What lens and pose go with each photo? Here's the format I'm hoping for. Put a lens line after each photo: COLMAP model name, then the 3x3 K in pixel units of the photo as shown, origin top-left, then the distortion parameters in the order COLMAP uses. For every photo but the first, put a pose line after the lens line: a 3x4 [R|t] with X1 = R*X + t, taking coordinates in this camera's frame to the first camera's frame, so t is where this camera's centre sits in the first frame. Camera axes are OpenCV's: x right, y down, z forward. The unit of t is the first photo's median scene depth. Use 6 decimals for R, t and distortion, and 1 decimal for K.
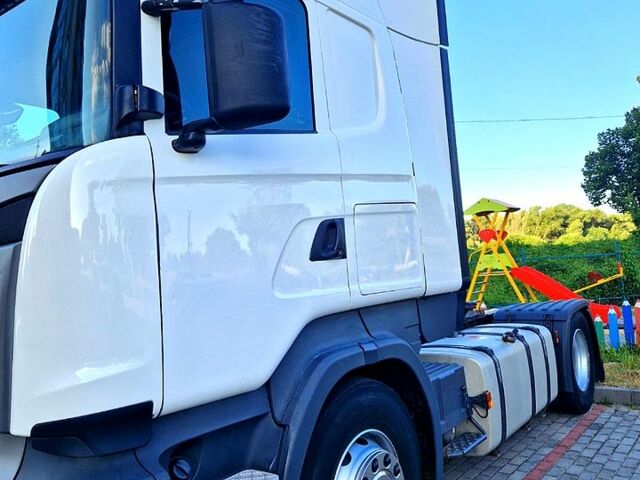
lens RADIAL K [[538.8, 0, 319.8], [0, 538.8, 212.3], [0, 0, 1]] dist [0.009371, 0.007908]
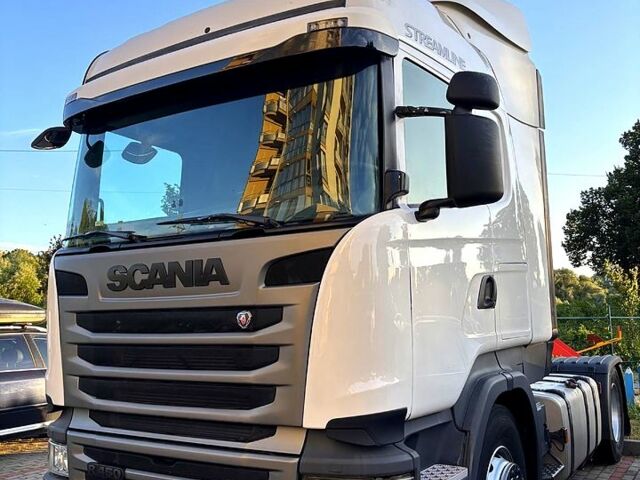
lens RADIAL K [[643.5, 0, 320.0], [0, 643.5, 240.0], [0, 0, 1]] dist [-0.005588, -0.023637]
pose [[0.988981, 0.062723, 0.134097, -0.349429], [-0.059605, 0.997853, -0.027146, -0.004136], [-0.135512, 0.018854, 0.990596, -0.257773]]
